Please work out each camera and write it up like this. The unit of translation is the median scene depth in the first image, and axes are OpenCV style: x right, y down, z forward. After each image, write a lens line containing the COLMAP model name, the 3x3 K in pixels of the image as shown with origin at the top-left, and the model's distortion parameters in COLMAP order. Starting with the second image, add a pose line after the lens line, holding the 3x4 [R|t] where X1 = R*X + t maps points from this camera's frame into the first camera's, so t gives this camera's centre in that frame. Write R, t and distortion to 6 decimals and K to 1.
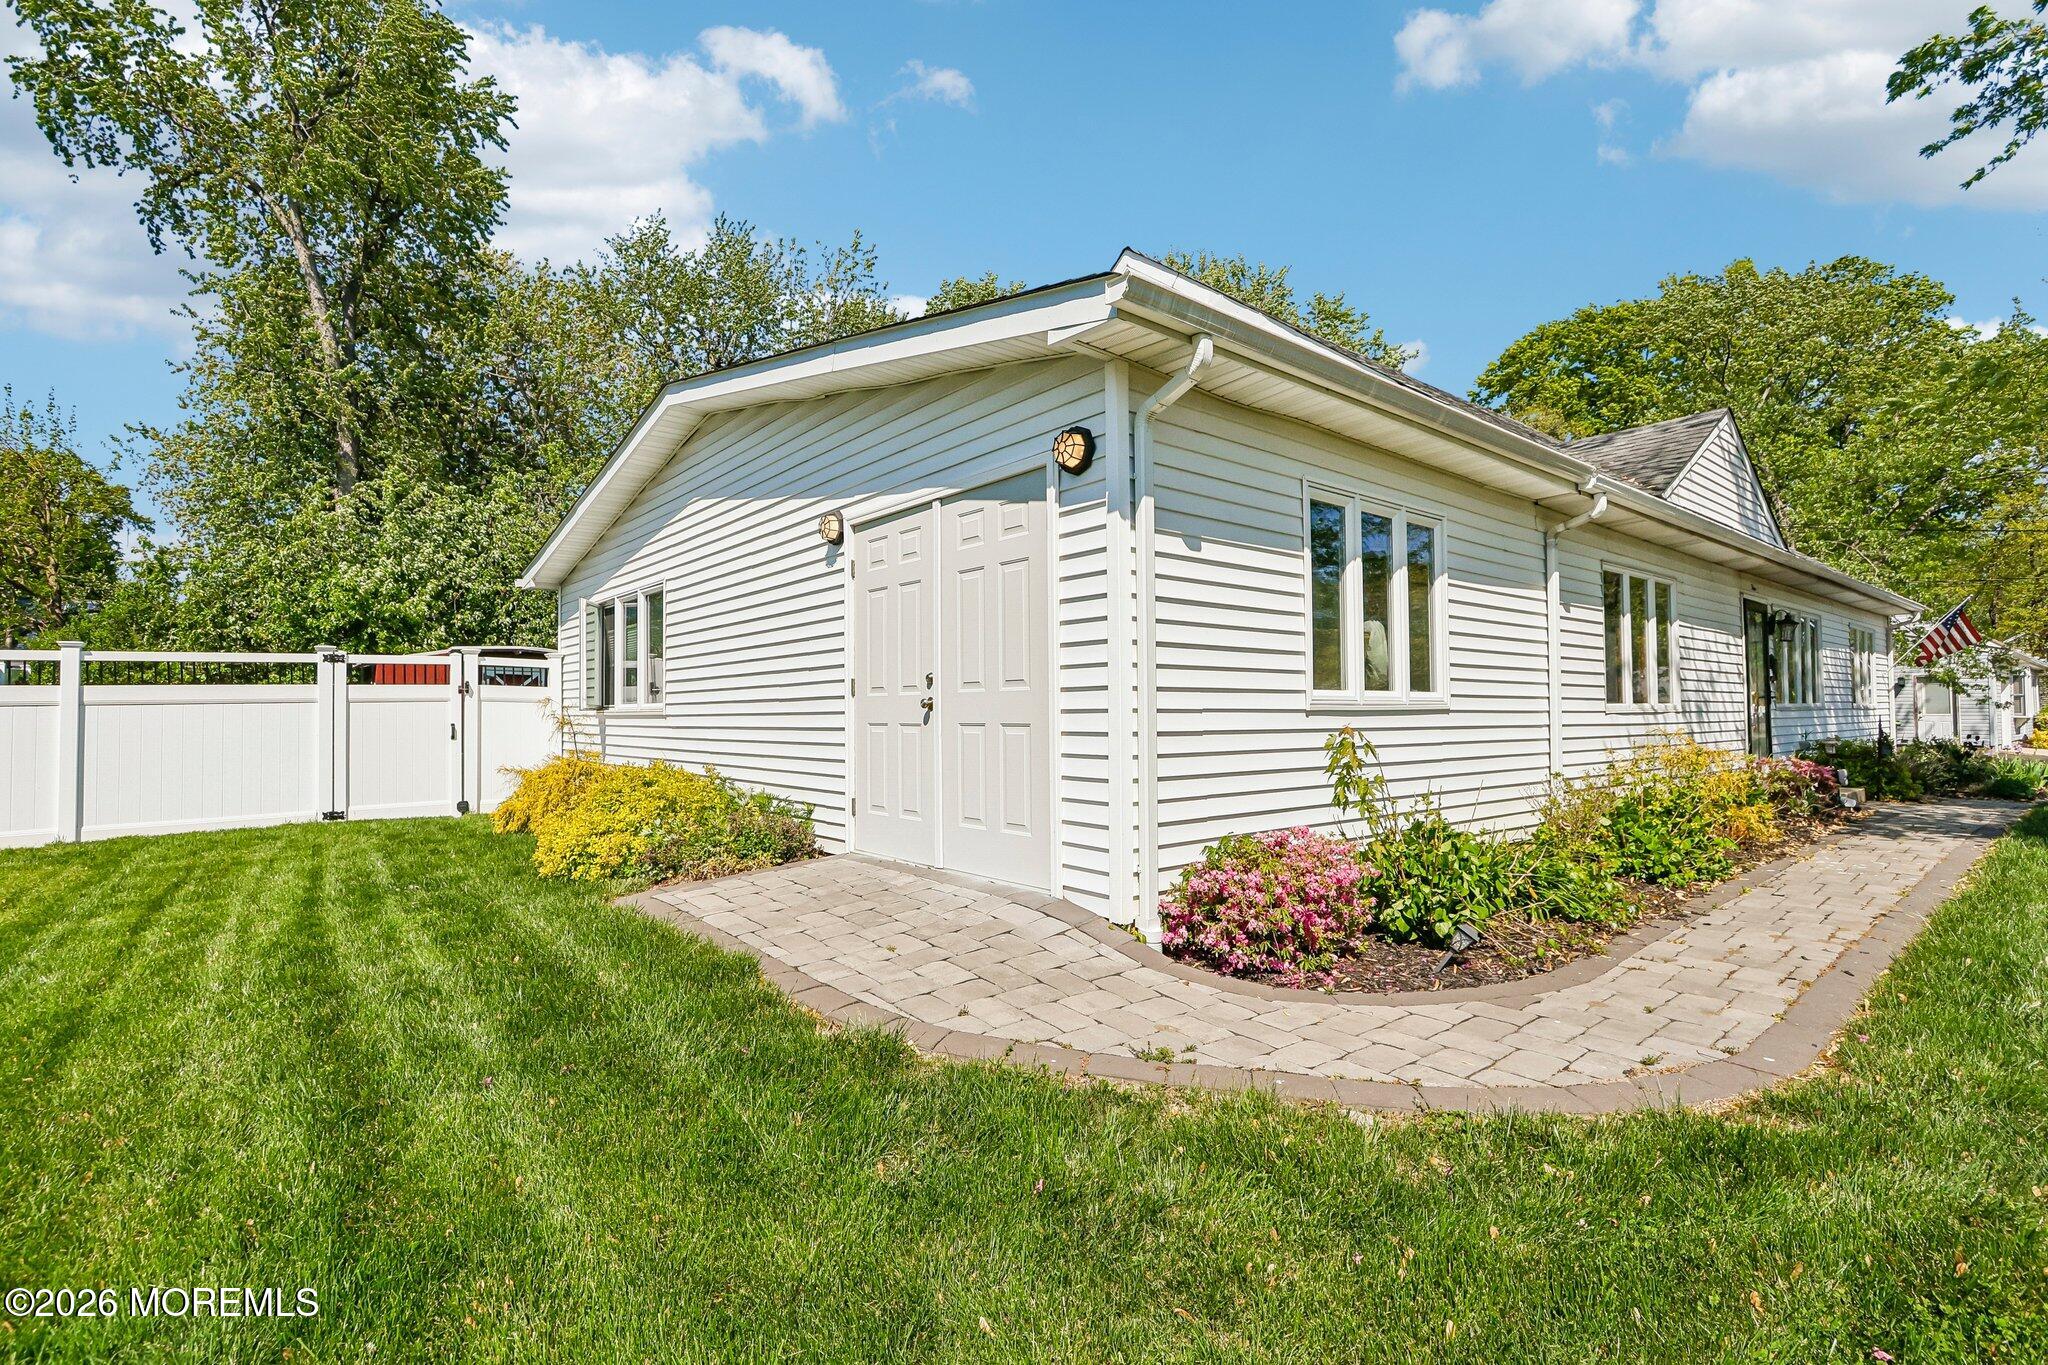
lens RADIAL K [[942.1, 0, 1009.5], [0, 942.1, 685.3], [0, 0, 1]] dist [-0.014286, 0.001426]
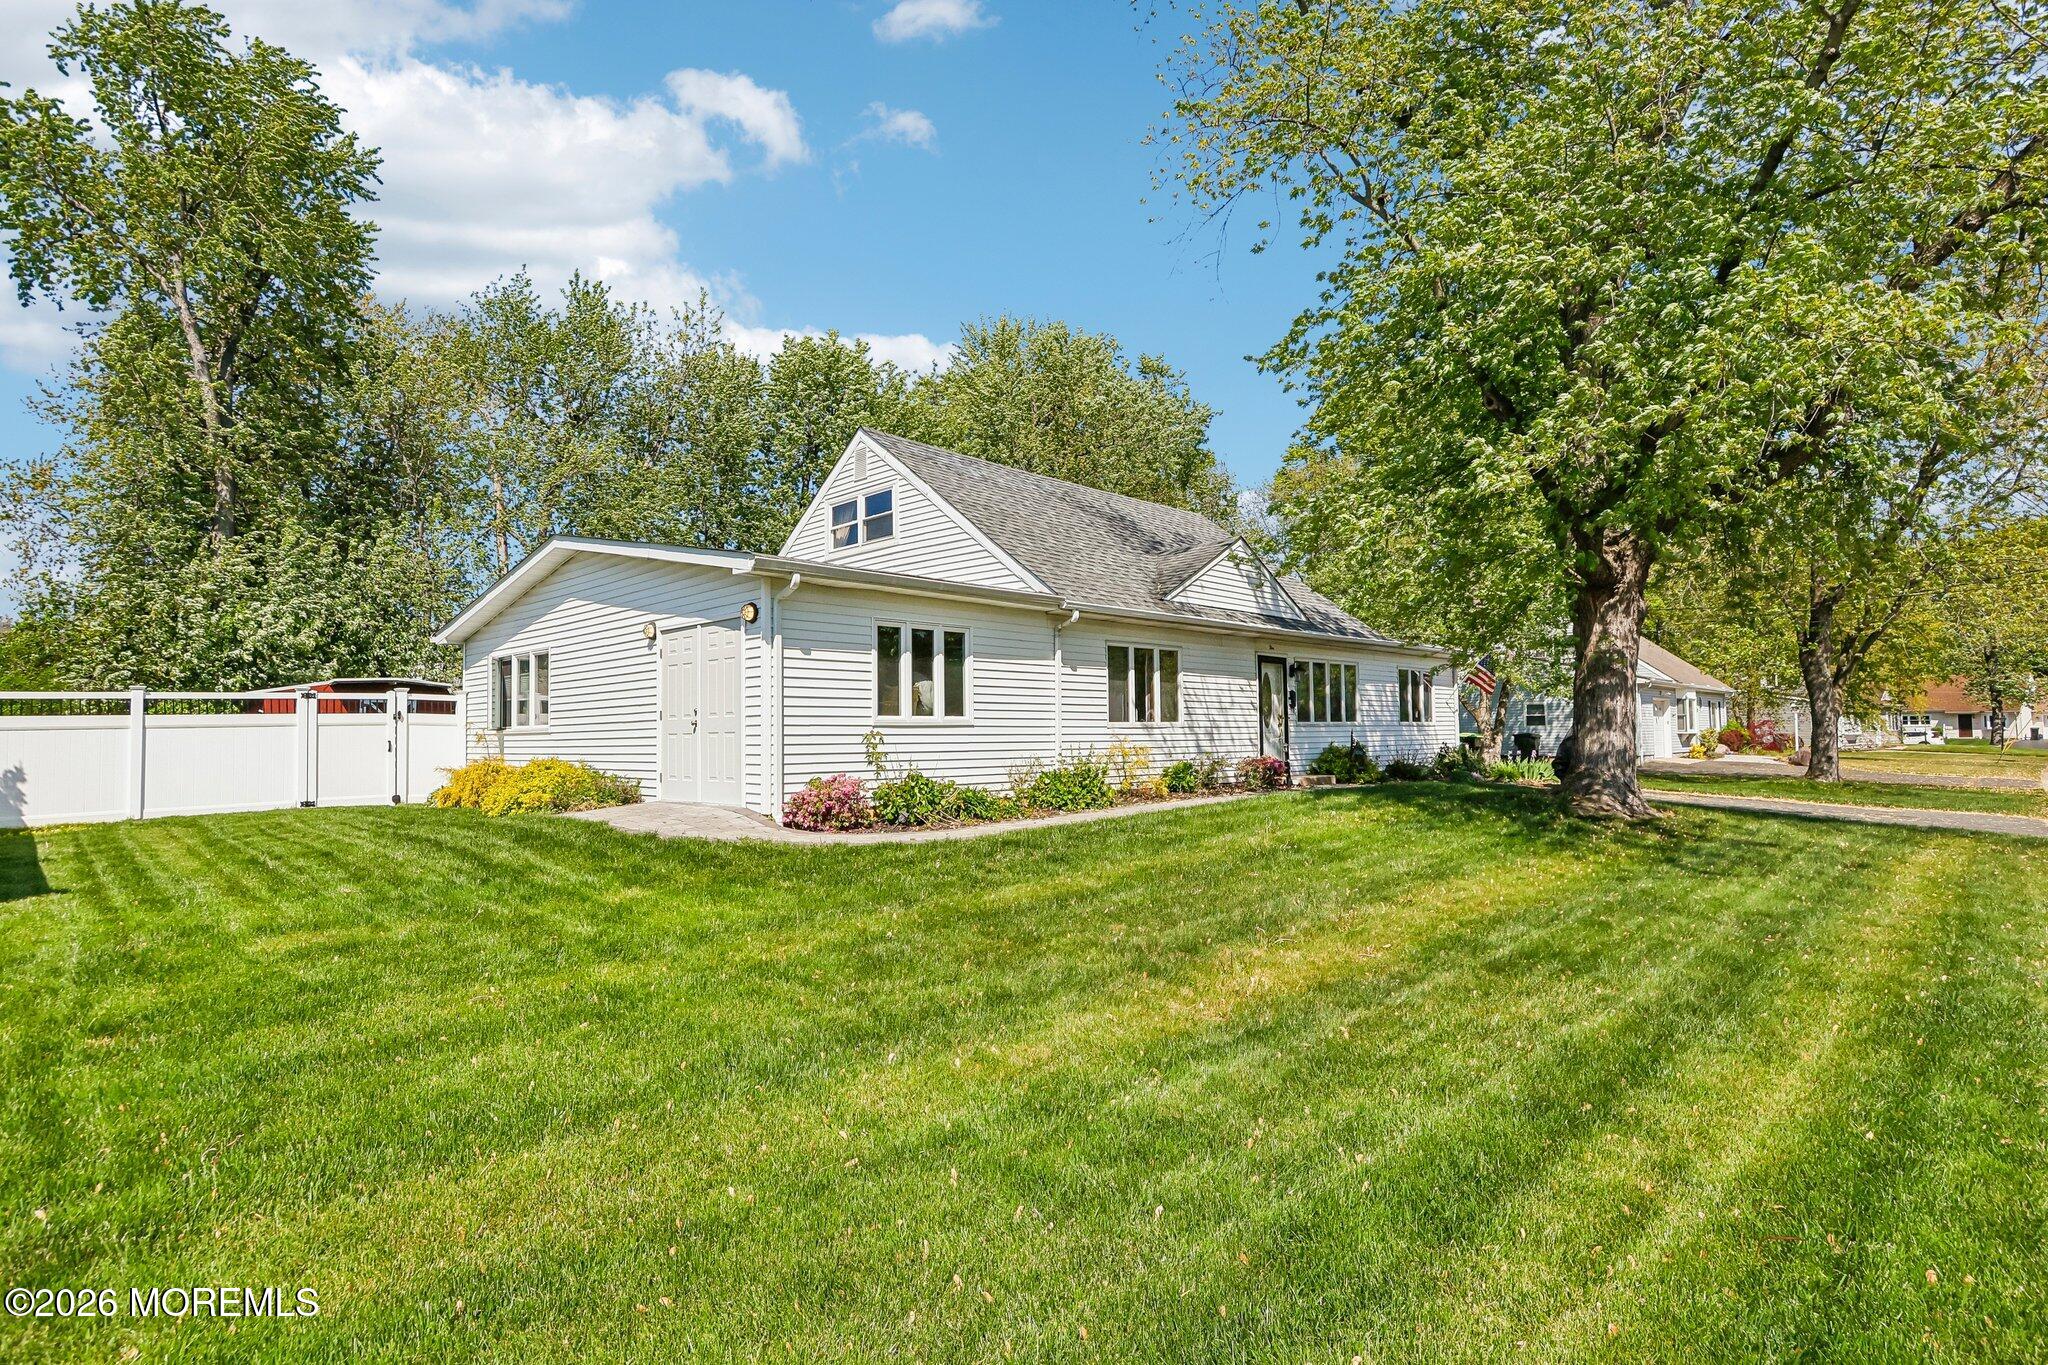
lens RADIAL K [[1003.3, 0, 991.8], [0, 1003.3, 680.8], [0, 0, 1]] dist [0.000565, -0.000161]
pose [[0.995467, -0.001404, 0.095101, 0.254636], [0.003950, 0.999639, -0.026590, -0.008403], [-0.095029, 0.026845, 0.995112, -0.901917]]
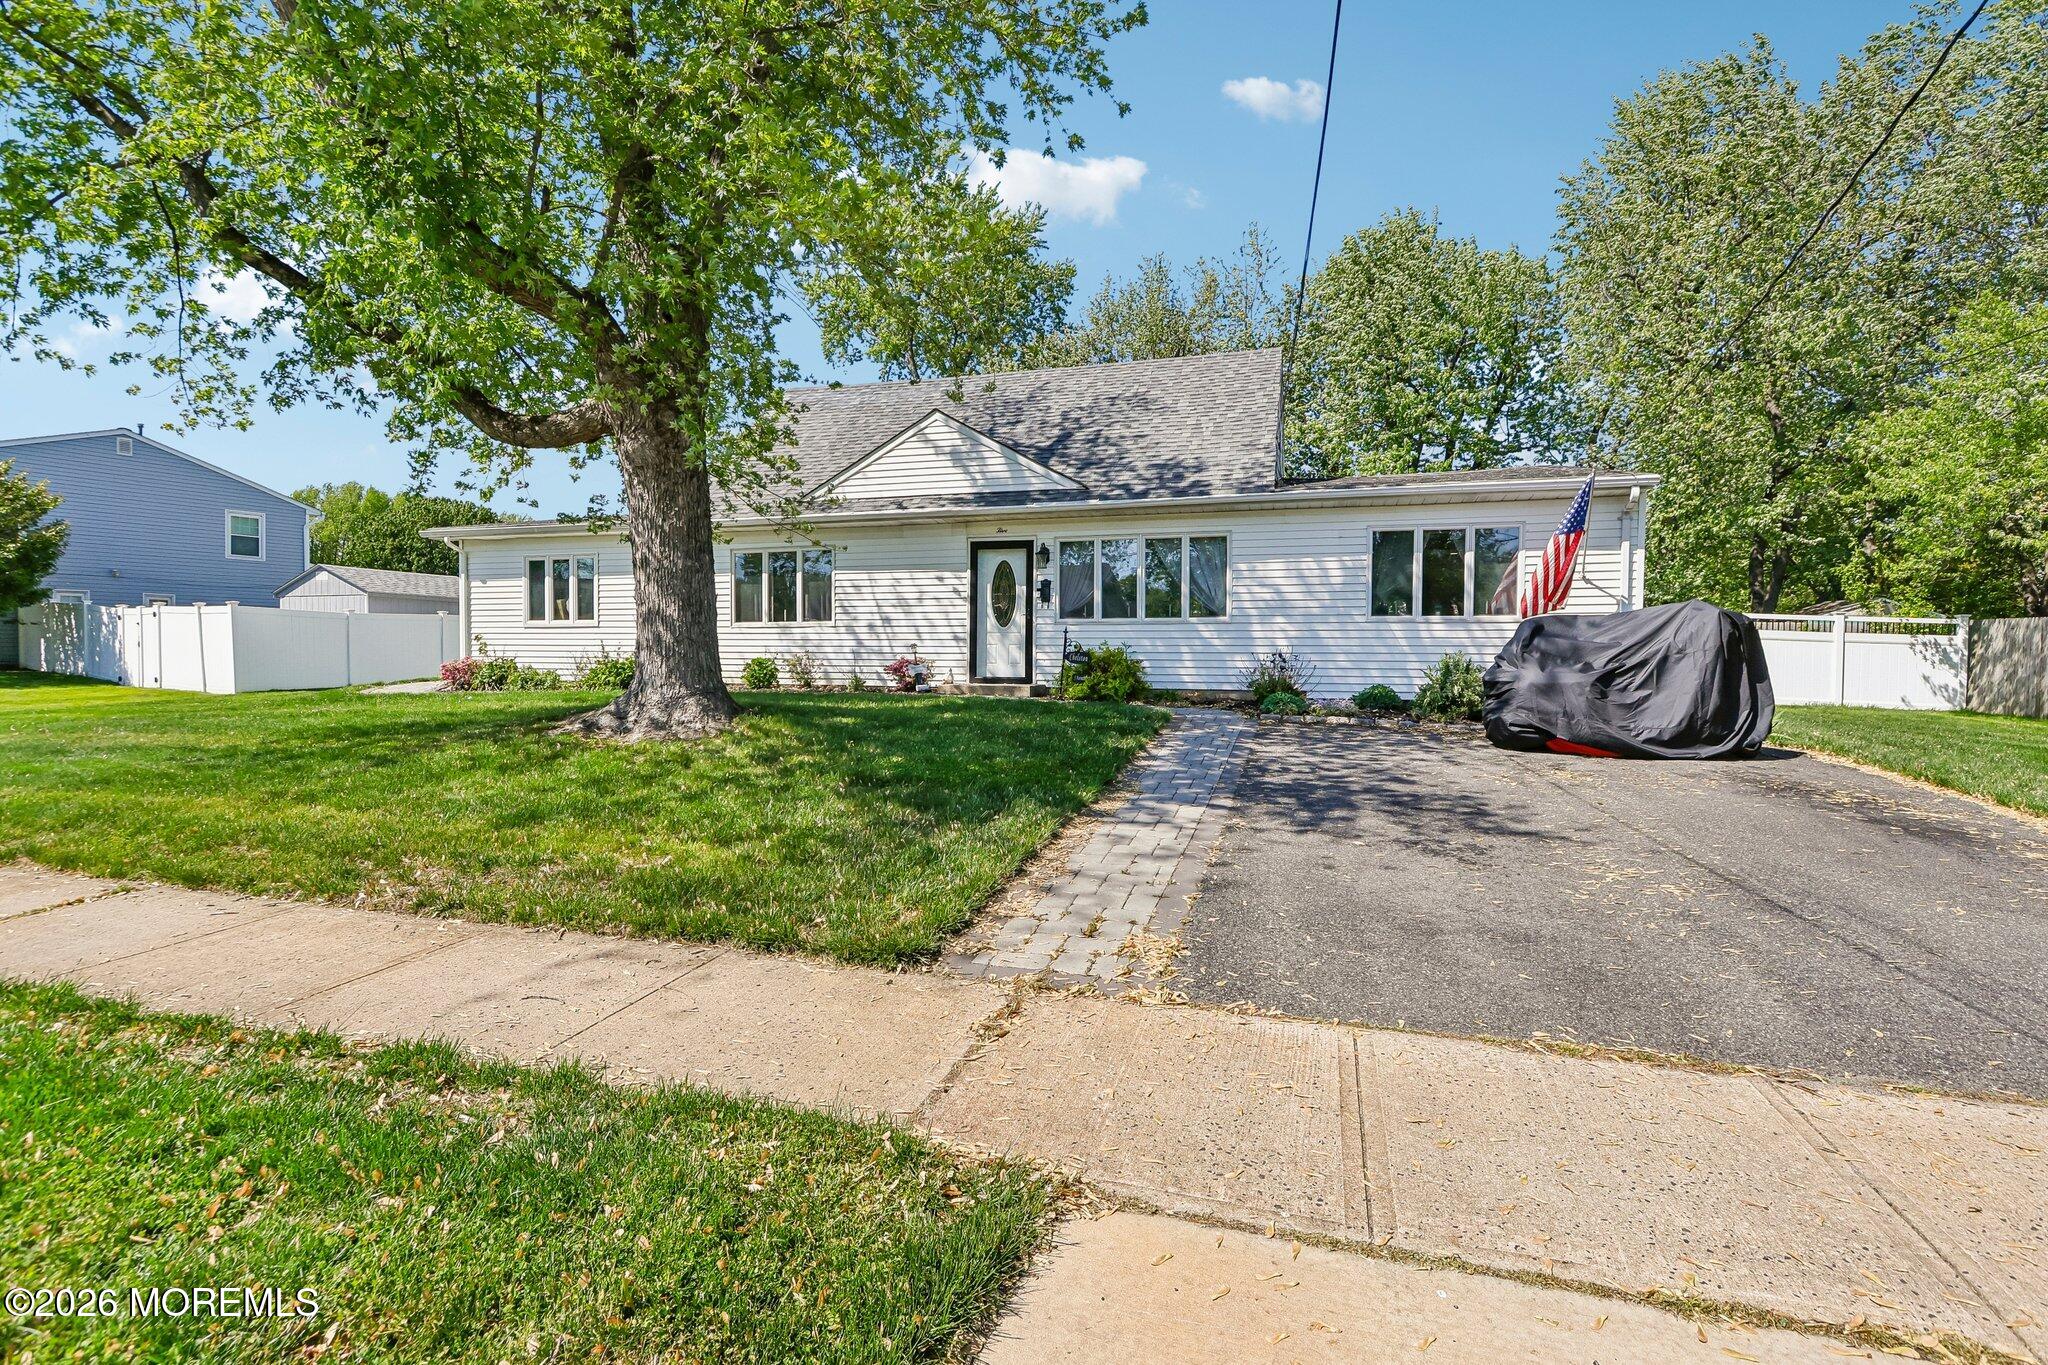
lens RADIAL K [[956.2, 0, 1004.9], [0, 956.2, 683.1], [0, 0, 1]] dist [-0.013639, 0.000646]
pose [[0.546354, 0.022798, -0.837244, 2.797600], [0.011471, 0.999332, 0.034697, 0.090406], [0.837476, -0.028561, 0.545727, 0.399926]]
